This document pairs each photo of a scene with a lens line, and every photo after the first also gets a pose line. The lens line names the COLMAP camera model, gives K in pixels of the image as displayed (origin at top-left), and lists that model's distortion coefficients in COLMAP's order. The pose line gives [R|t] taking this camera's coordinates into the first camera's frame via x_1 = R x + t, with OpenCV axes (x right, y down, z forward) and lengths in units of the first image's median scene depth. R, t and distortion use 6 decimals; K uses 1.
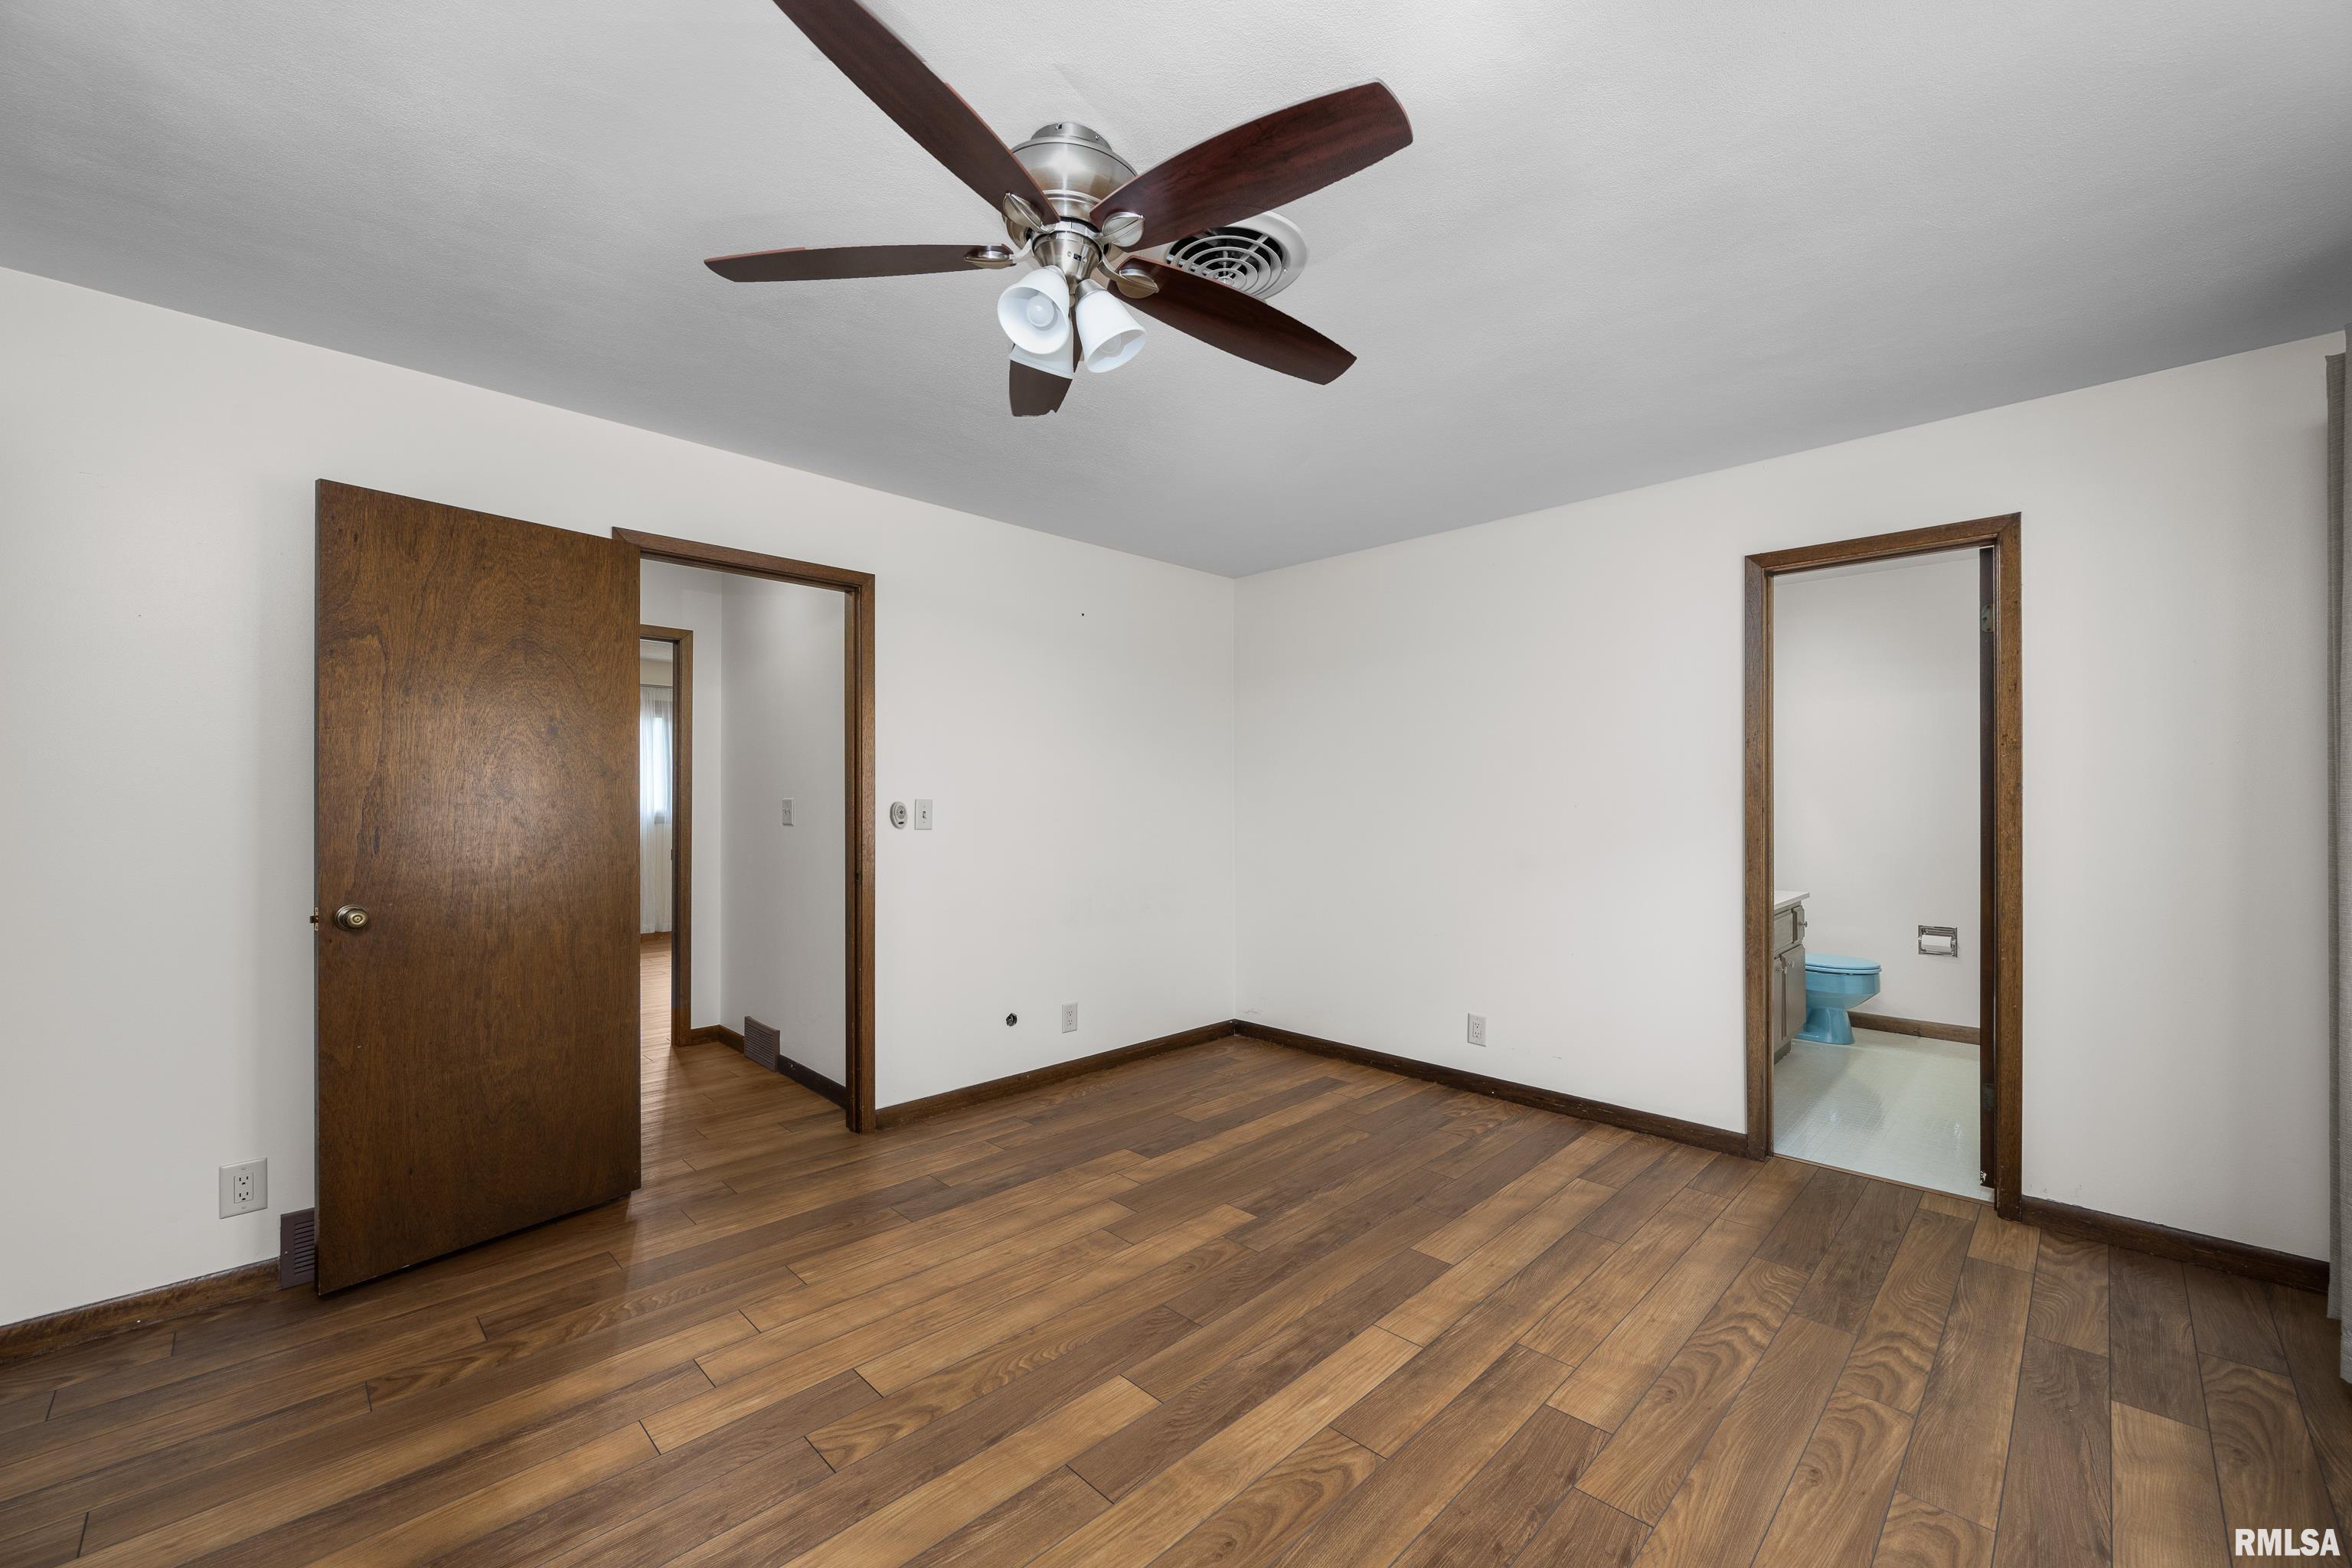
lens RADIAL K [[926.6, 0, 1180.4], [0, 926.6, 791.3], [0, 0, 1]] dist [-0.001341, -0.000560]
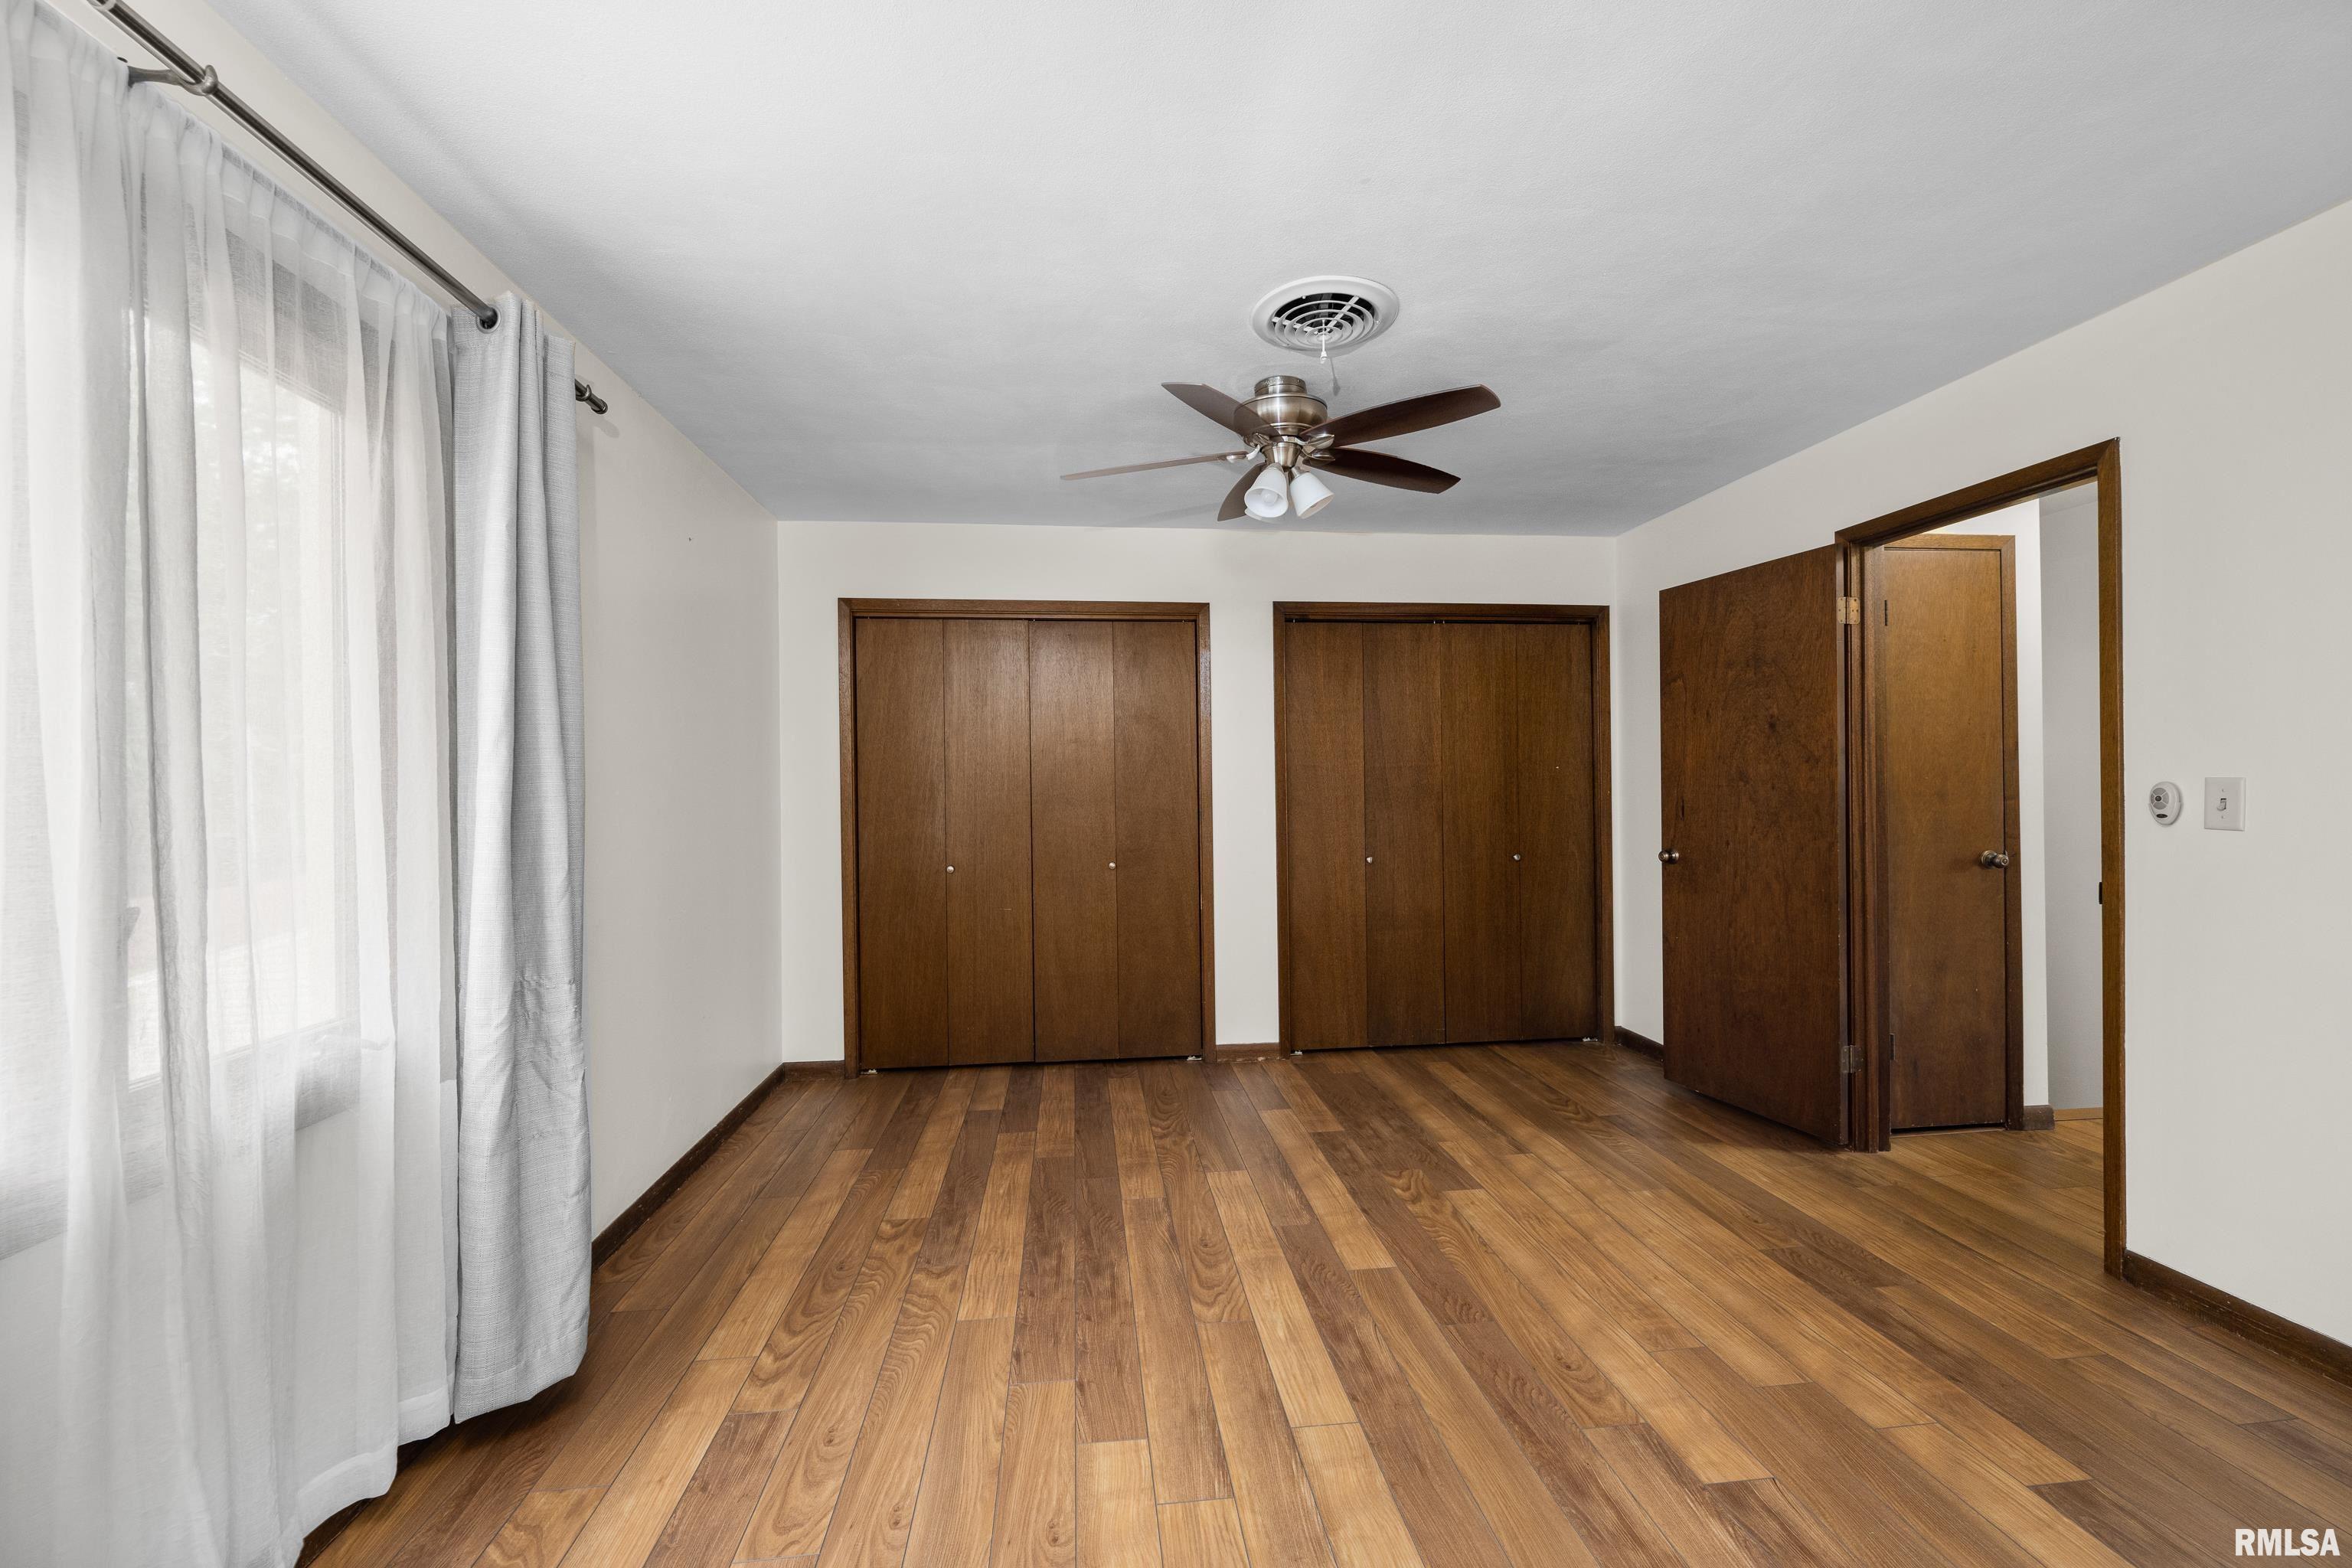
lens RADIAL K [[926.6, 0, 1179.0], [0, 926.6, 794.6], [0, 0, 1]] dist [-0.001341, -0.000560]
pose [[-0.621191, 0.010399, -0.783590, 1.028154], [0.016419, 0.999865, 0.000253, 0.015797], [0.783487, -0.012708, -0.621278, 1.512565]]
